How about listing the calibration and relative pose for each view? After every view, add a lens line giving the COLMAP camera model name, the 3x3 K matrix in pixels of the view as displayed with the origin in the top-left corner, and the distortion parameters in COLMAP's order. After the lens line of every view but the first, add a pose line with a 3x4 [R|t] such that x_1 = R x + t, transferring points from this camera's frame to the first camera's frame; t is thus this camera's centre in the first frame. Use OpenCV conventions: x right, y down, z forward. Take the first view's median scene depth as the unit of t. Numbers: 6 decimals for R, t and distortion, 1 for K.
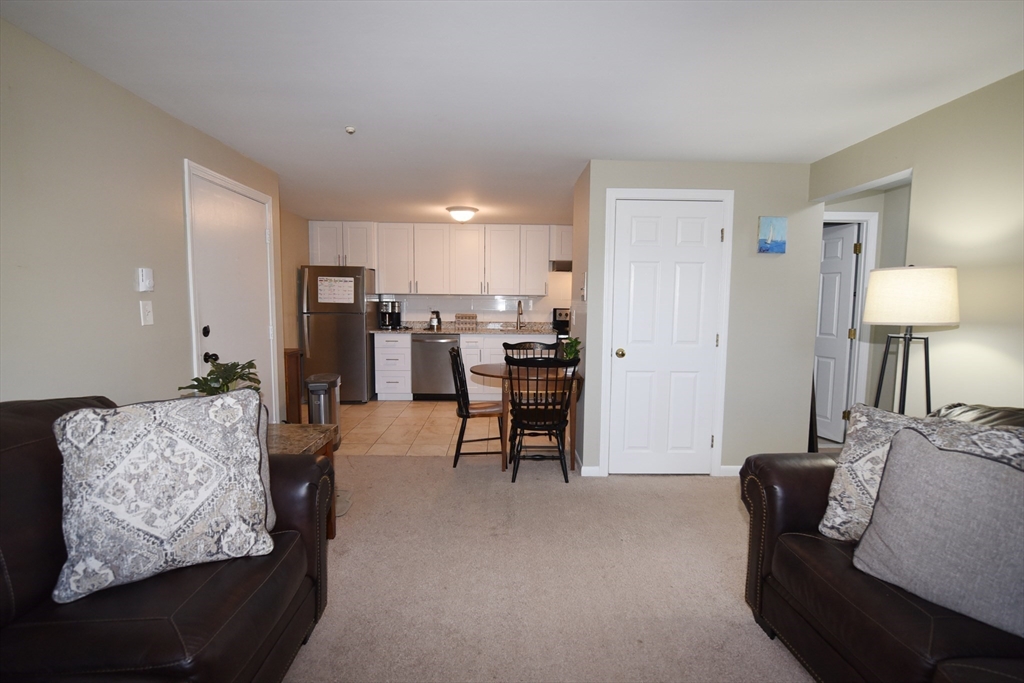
lens RADIAL K [[494.8, 0, 514.8], [0, 494.8, 342.6], [0, 0, 1]] dist [-0.008371, -0.005022]
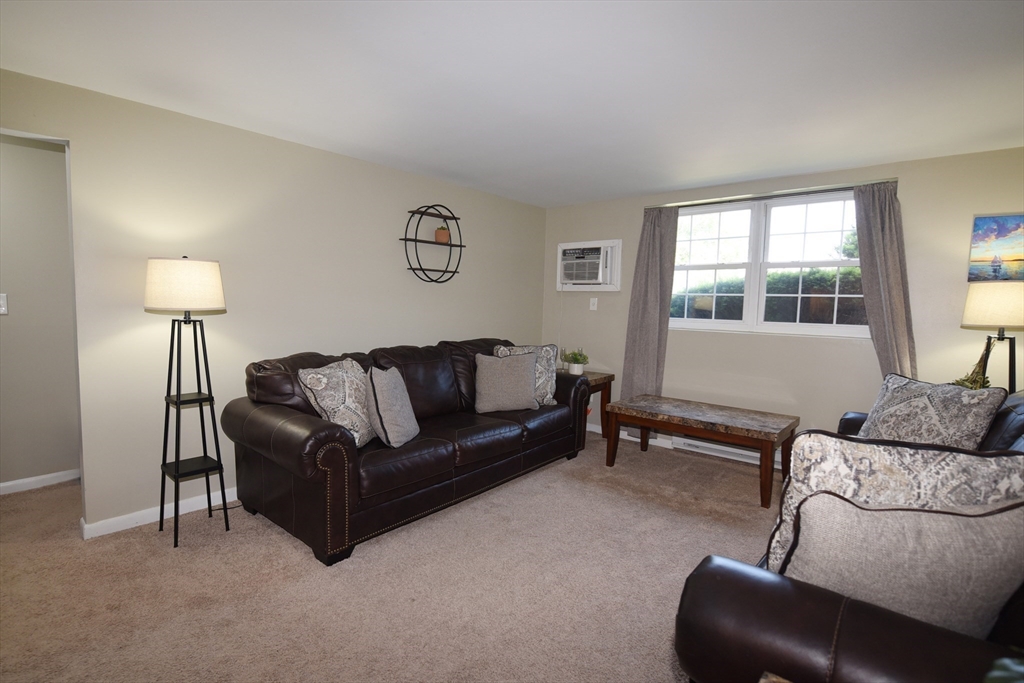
lens RADIAL K [[494.8, 0, 511.1], [0, 494.8, 344.5], [0, 0, 1]] dist [-0.008371, -0.005022]
pose [[-0.734988, -0.083870, 0.672873, -0.671117], [0.027300, 0.987856, 0.152952, -0.143624], [-0.677530, 0.130787, -0.723773, 1.724904]]
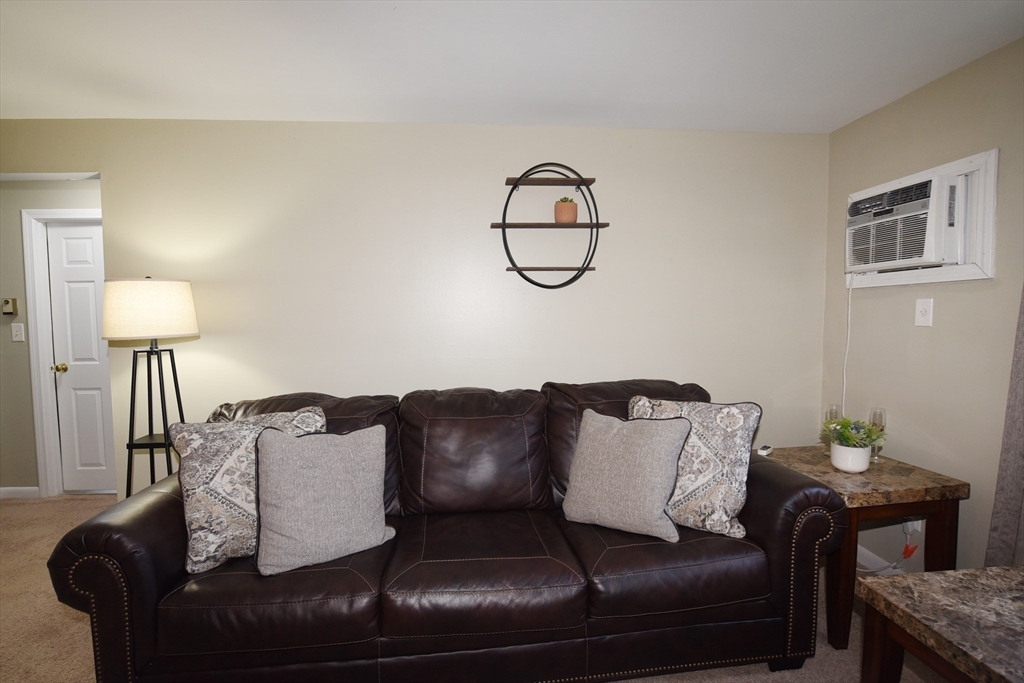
lens RADIAL K [[494.8, 0, 512.1], [0, 494.8, 343.6], [0, 0, 1]] dist [-0.008371, -0.005022]
pose [[-0.061878, -0.063208, 0.996080, -0.277040], [0.094653, 0.993123, 0.068900, -0.031949], [-0.993585, 0.098546, -0.055469, 0.448723]]
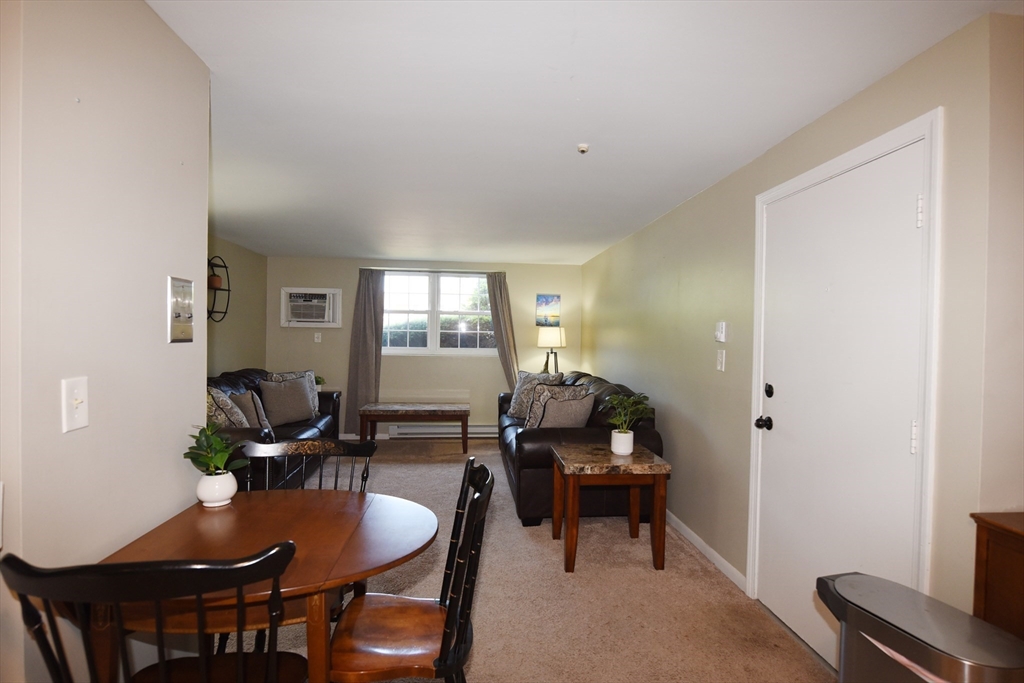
lens RADIAL K [[530.1, 0, 514.2], [0, 530.1, 342.6], [0, 0, 1]] dist [-0.005194, -0.001244]
pose [[-0.997786, -0.025178, -0.061557, -0.275135], [-0.031058, 0.994847, 0.096508, -0.301582], [0.058809, 0.098207, -0.993427, 3.202641]]
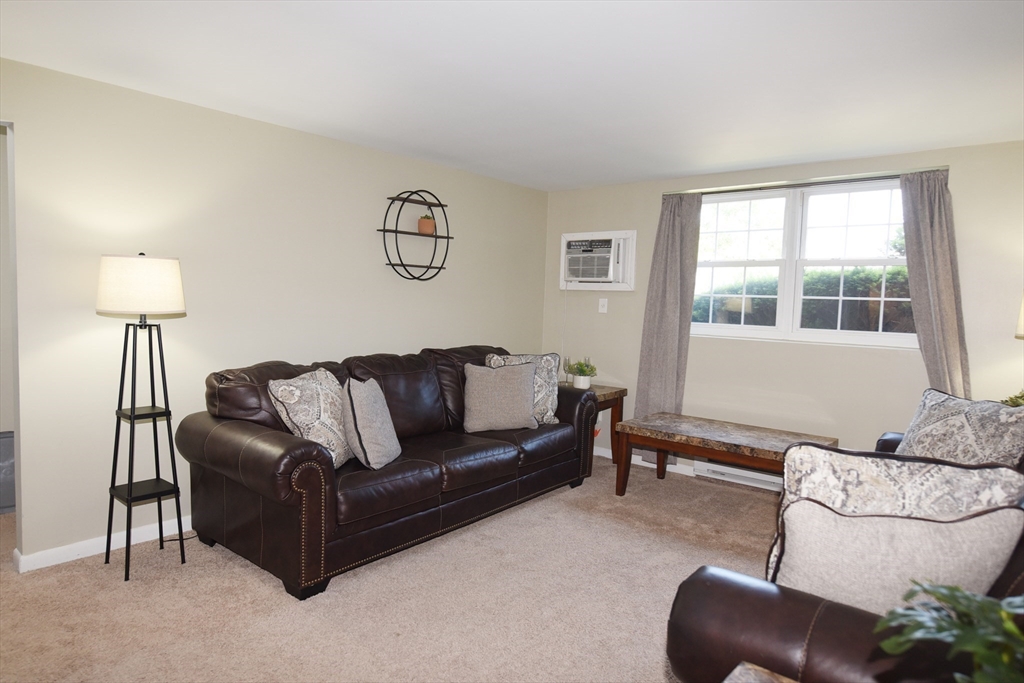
lens RADIAL K [[625.9, 0, 509.5], [0, 625.9, 342.7], [0, 0, 1]] dist [0.000085, -0.003449]
pose [[-0.740240, -0.079575, 0.667617, -0.799705], [0.019915, 0.989941, 0.140074, -0.182422], [-0.672048, 0.116984, -0.731209, 1.873561]]
